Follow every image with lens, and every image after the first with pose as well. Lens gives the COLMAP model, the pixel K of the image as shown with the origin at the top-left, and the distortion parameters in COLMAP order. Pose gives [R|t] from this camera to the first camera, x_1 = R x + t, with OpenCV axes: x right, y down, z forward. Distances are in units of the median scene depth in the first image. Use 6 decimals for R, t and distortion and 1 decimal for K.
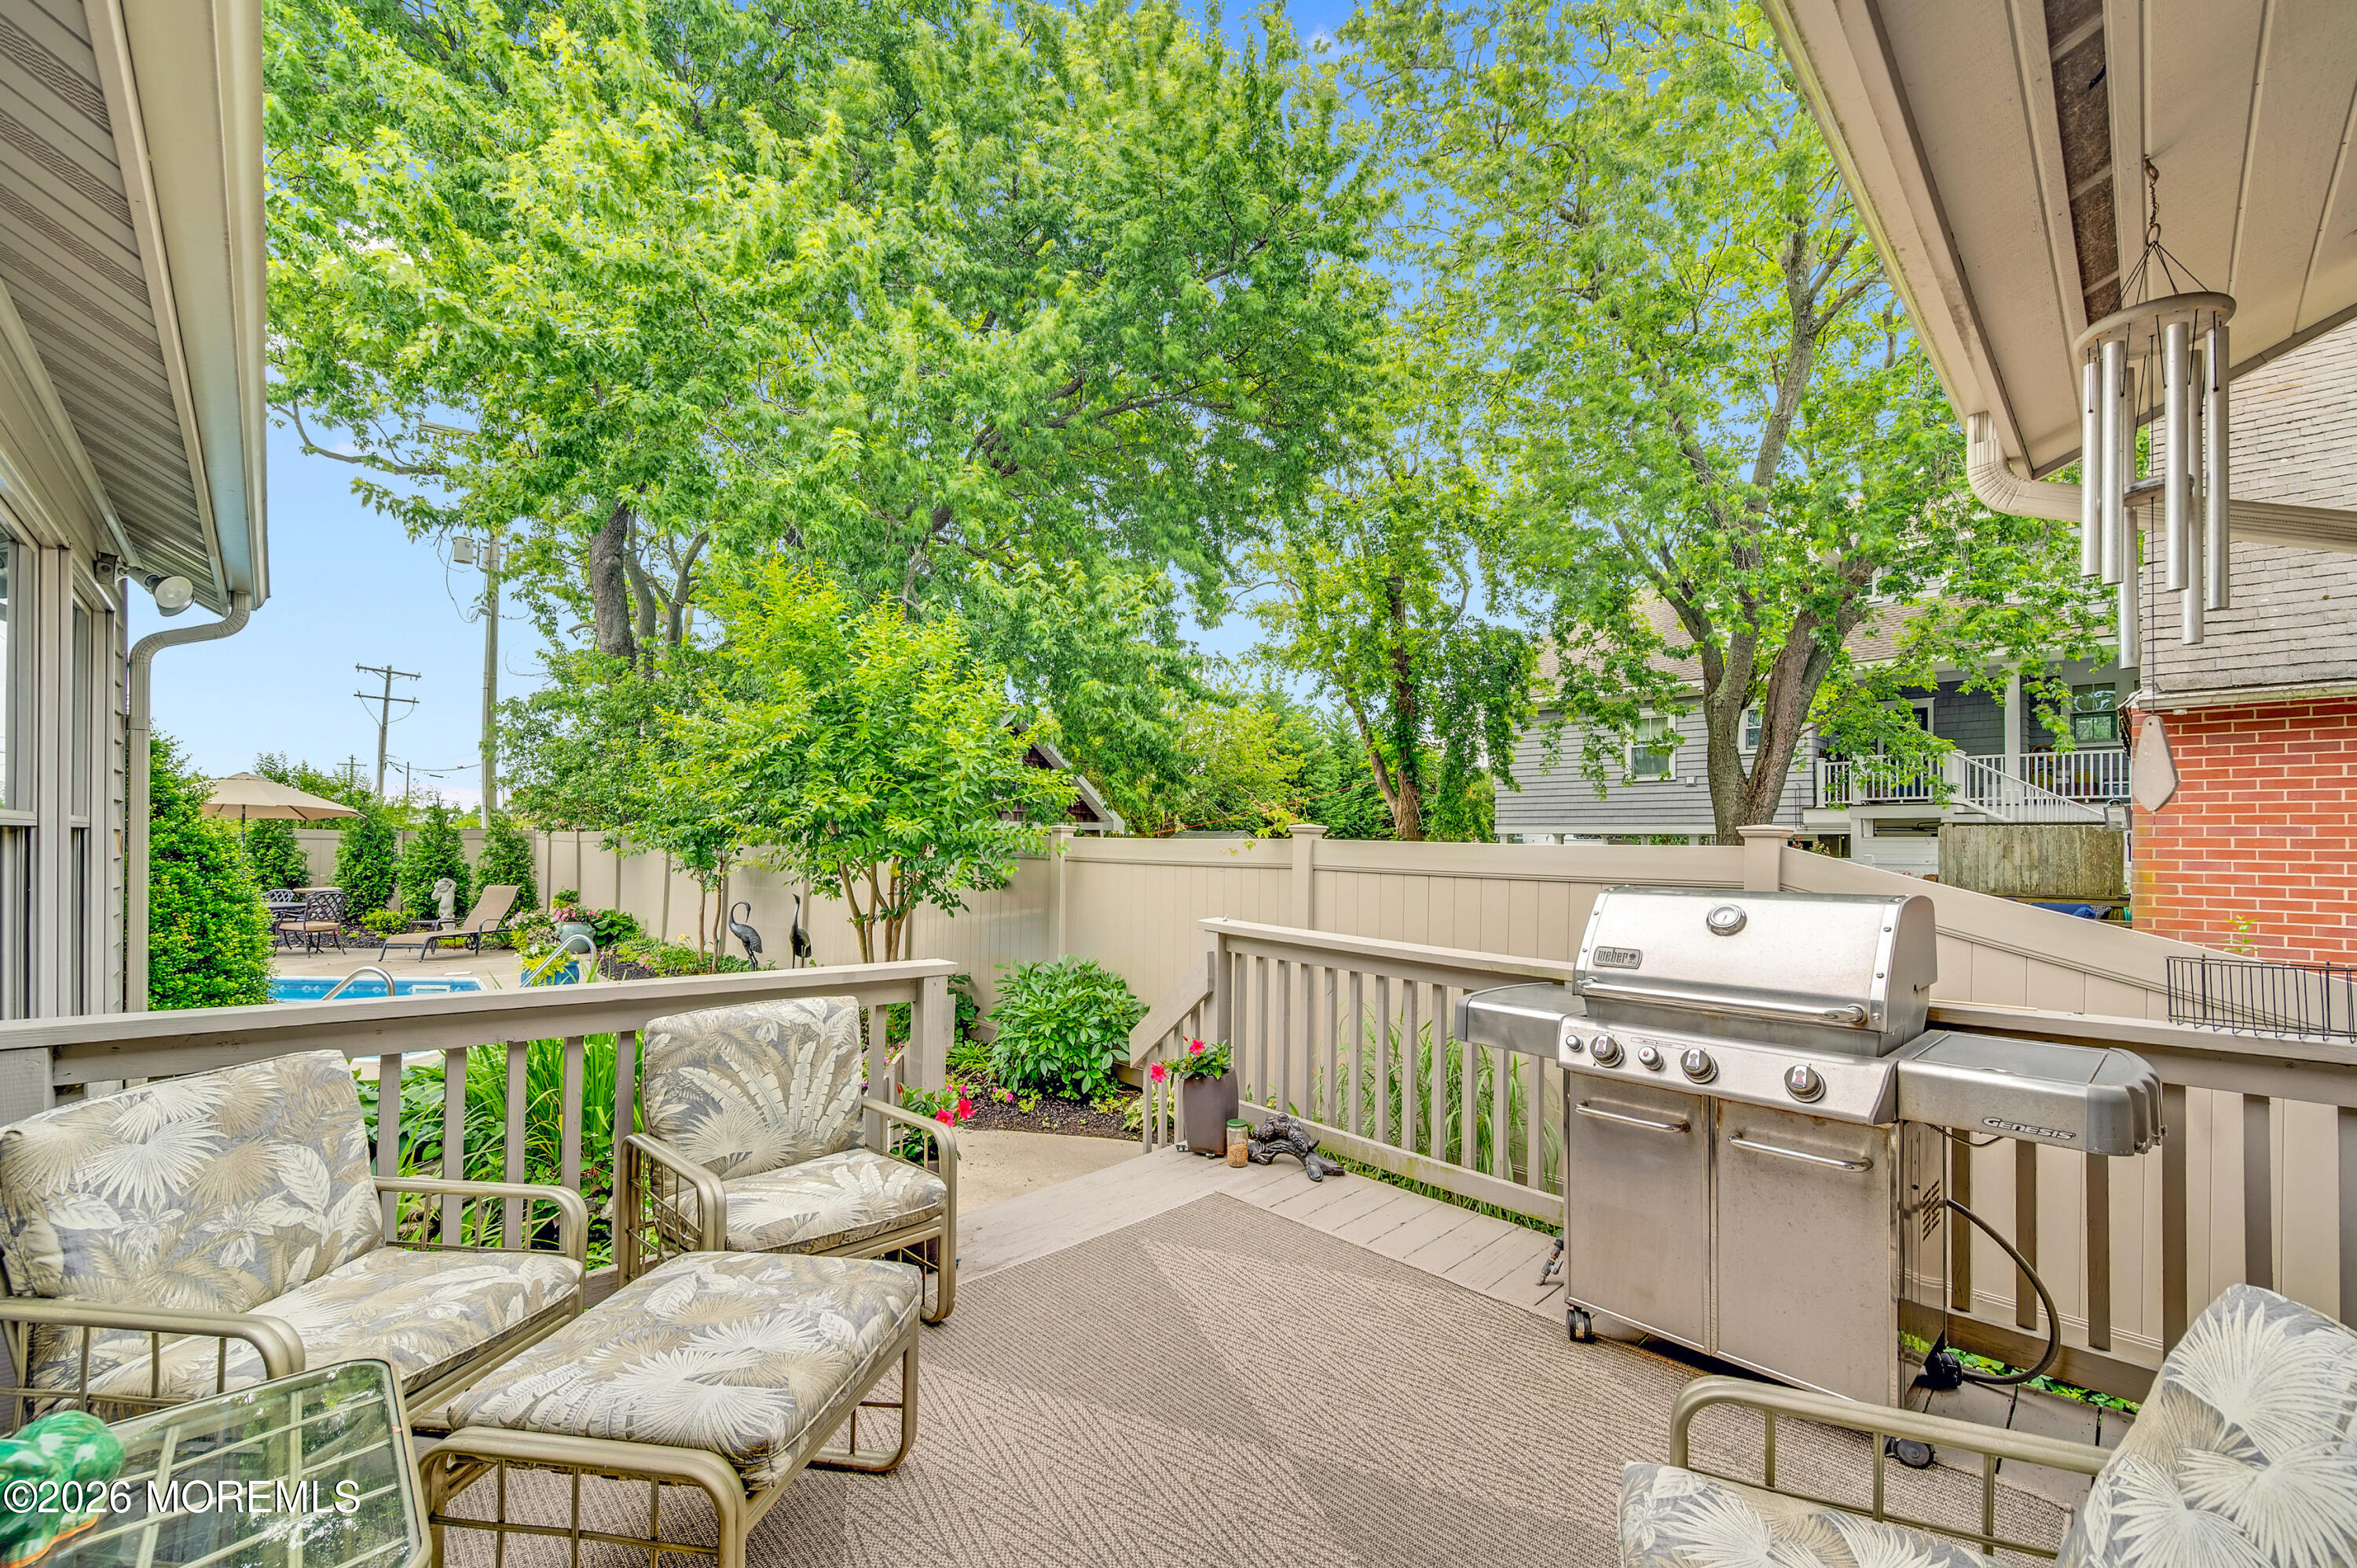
lens RADIAL K [[935.2, 0, 1182.2], [0, 935.2, 847.8], [0, 0, 1]] dist [0.000752, -0.000003]
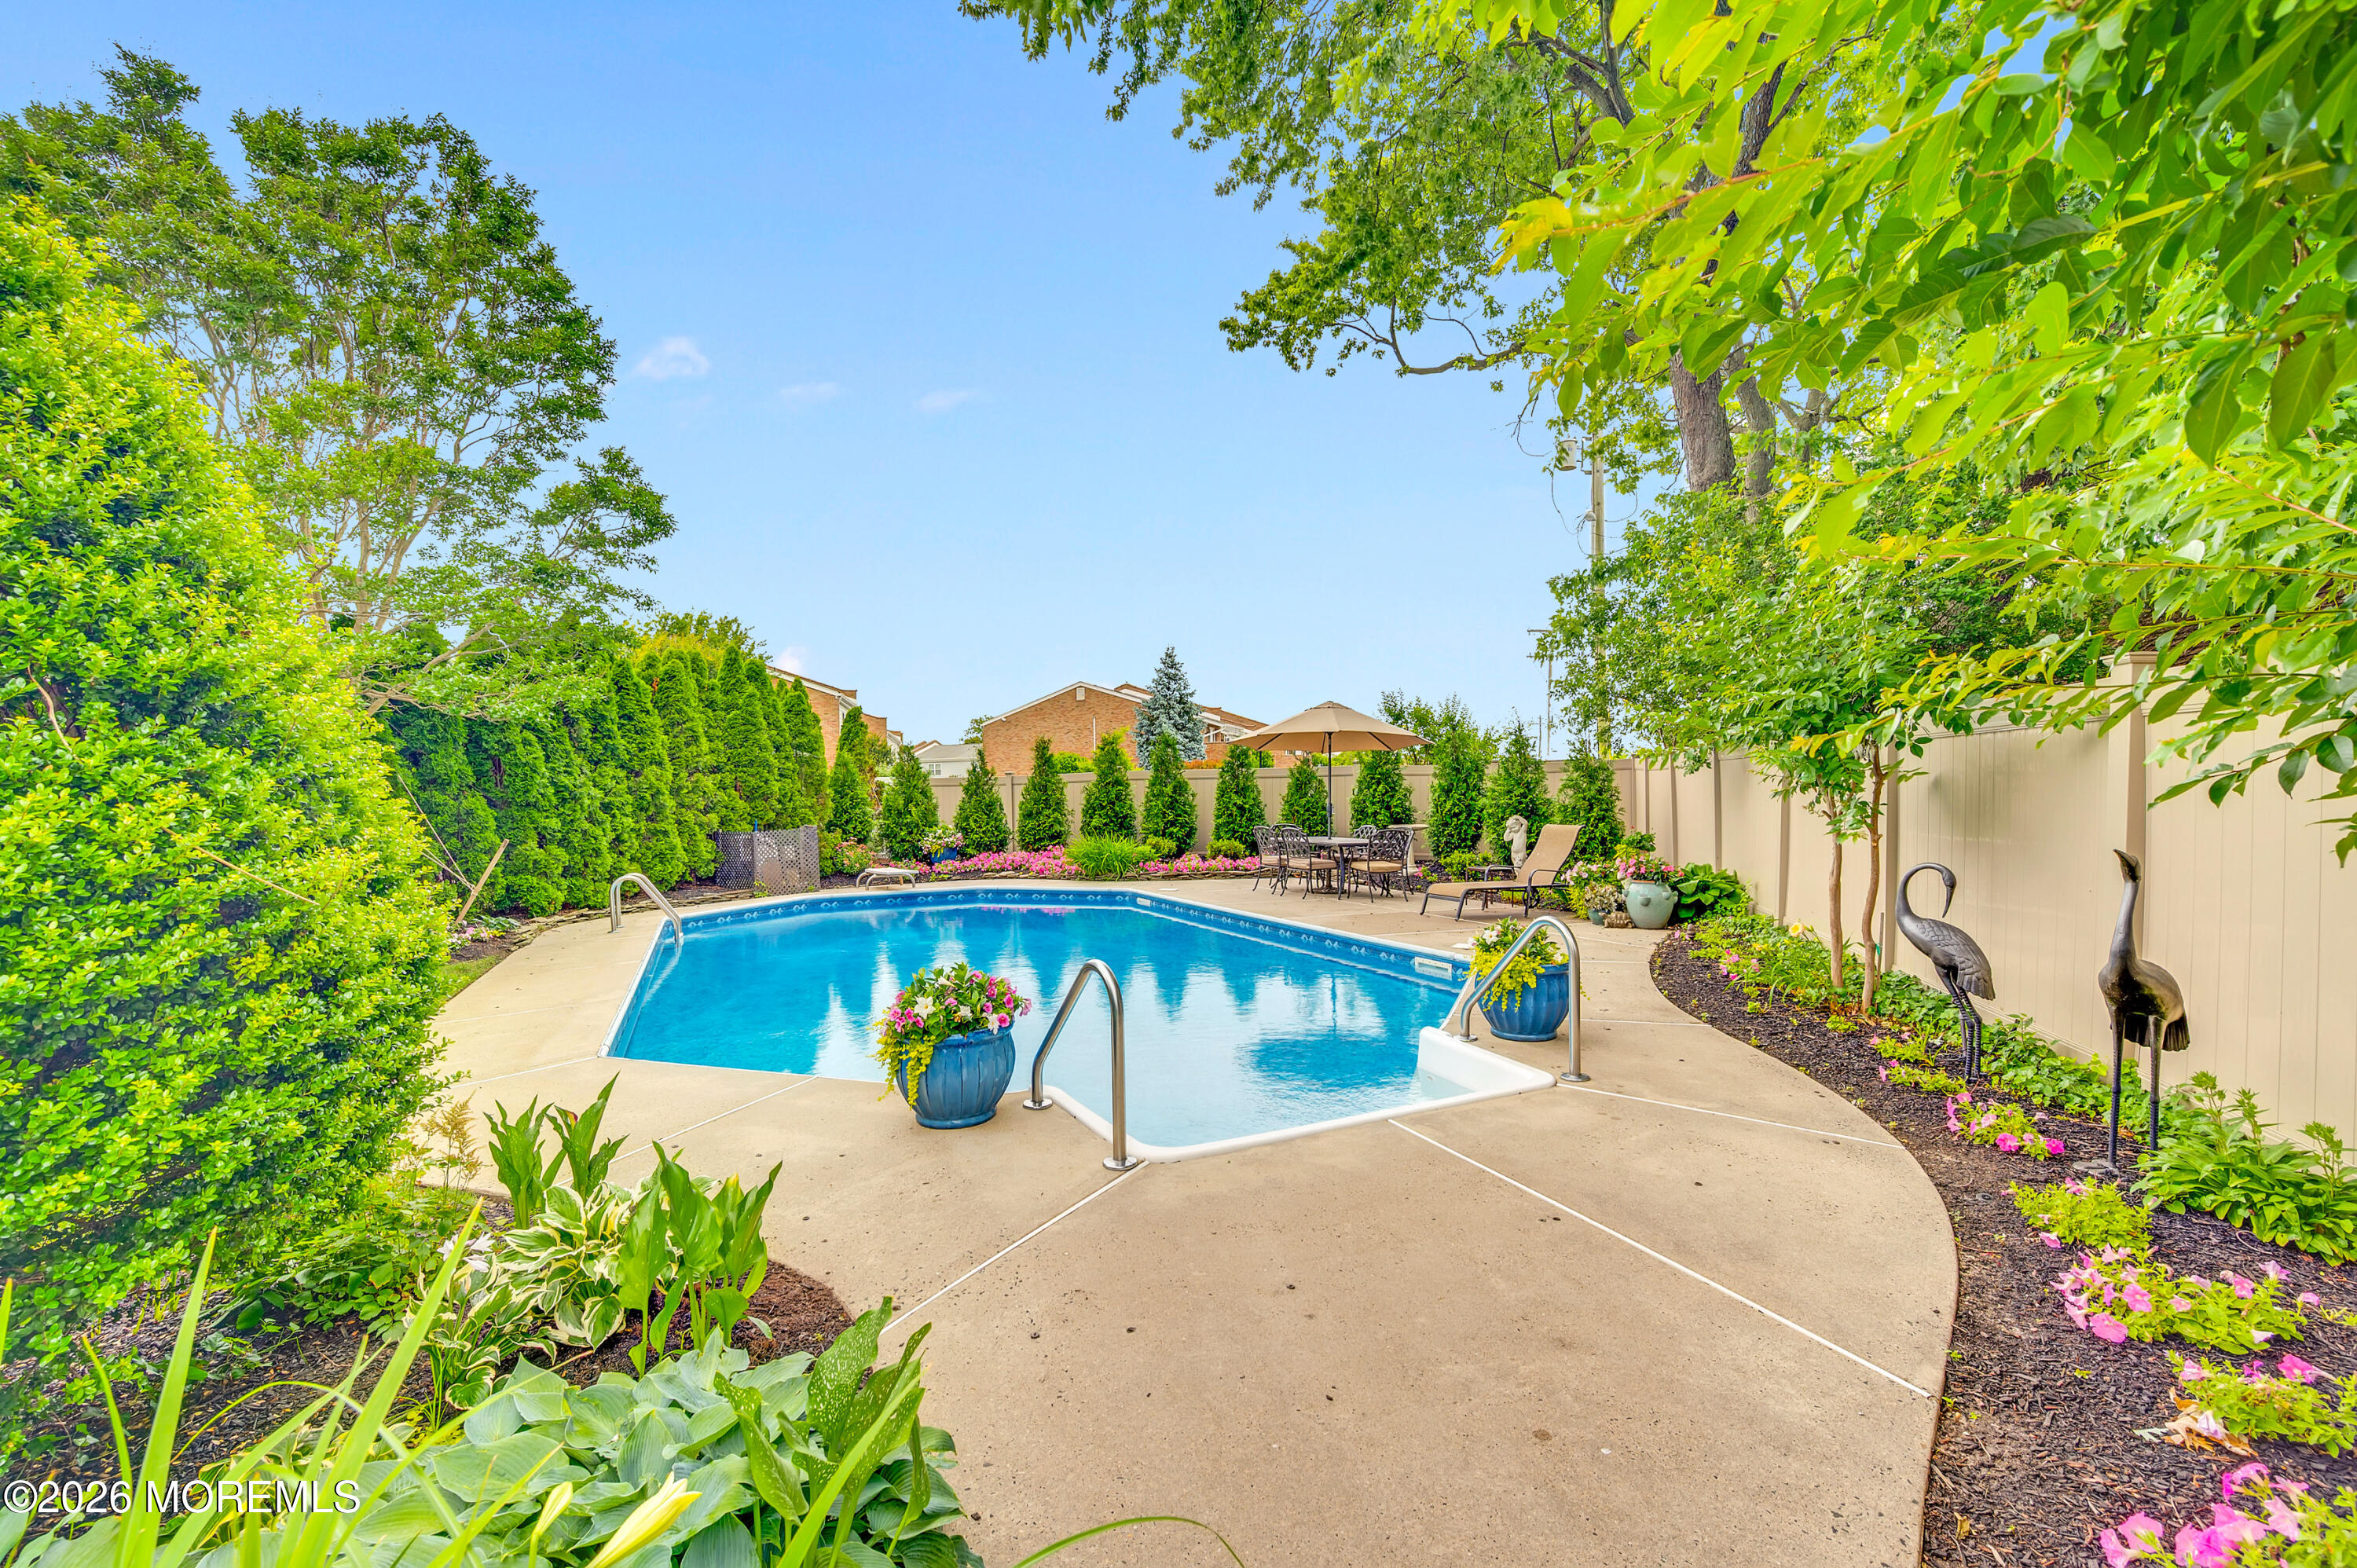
lens RADIAL K [[941.1, 0, 1187.5], [0, 941.1, 781.7], [0, 0, 1]] dist [0.000841, -0.000235]
pose [[0.440556, -0.028725, -0.897265, -0.178603], [0.013461, 0.999587, -0.025391, 0.020394], [0.897624, -0.000892, 0.440761, 0.386671]]
